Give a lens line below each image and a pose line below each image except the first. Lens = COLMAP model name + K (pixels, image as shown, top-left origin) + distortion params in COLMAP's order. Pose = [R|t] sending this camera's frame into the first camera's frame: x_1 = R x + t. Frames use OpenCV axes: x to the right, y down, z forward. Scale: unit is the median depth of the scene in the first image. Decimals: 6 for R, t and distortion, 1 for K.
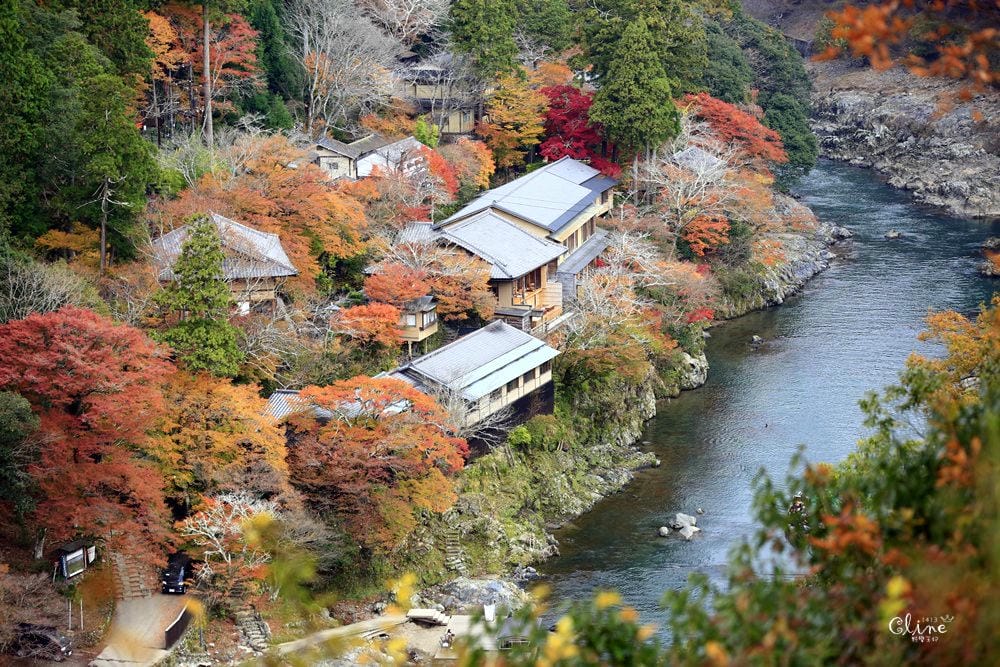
lens RADIAL K [[3160.2, 0, 500.0], [0, 3160.2, 333.5], [0, 0, 1]] dist [-0.042856, -0.317911]
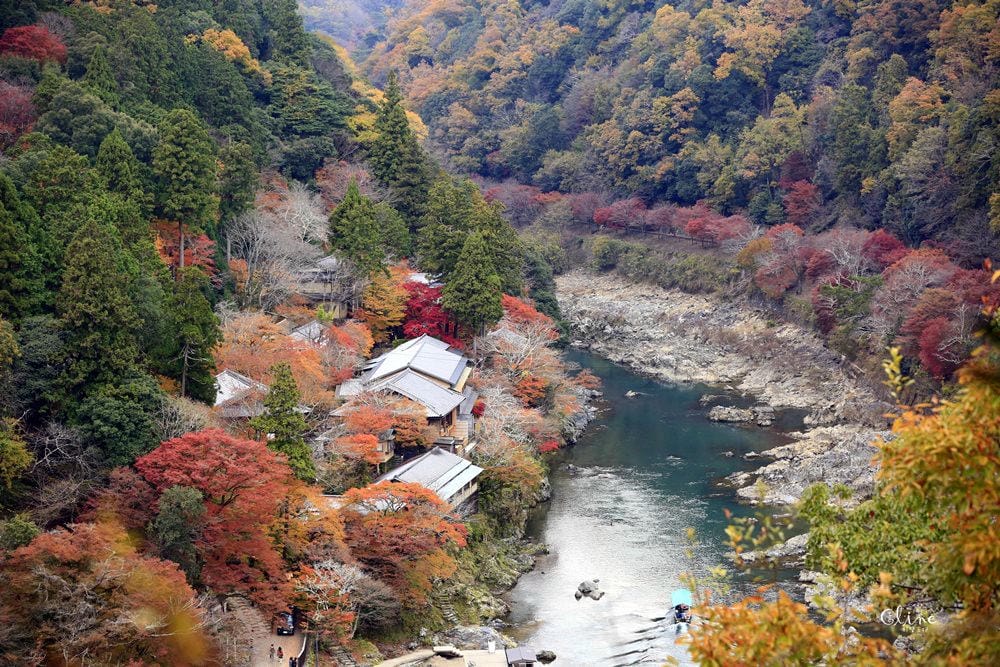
lens RADIAL K [[2560.4, 0, 500.0], [0, 2560.4, 333.5], [0, 0, 1]] dist [-0.232481, 0.504731]
pose [[0.989934, -0.013790, 0.140857, -0.130032], [0.023296, 0.997543, -0.066064, 0.020910], [-0.139600, 0.068680, 0.987823, -0.098220]]
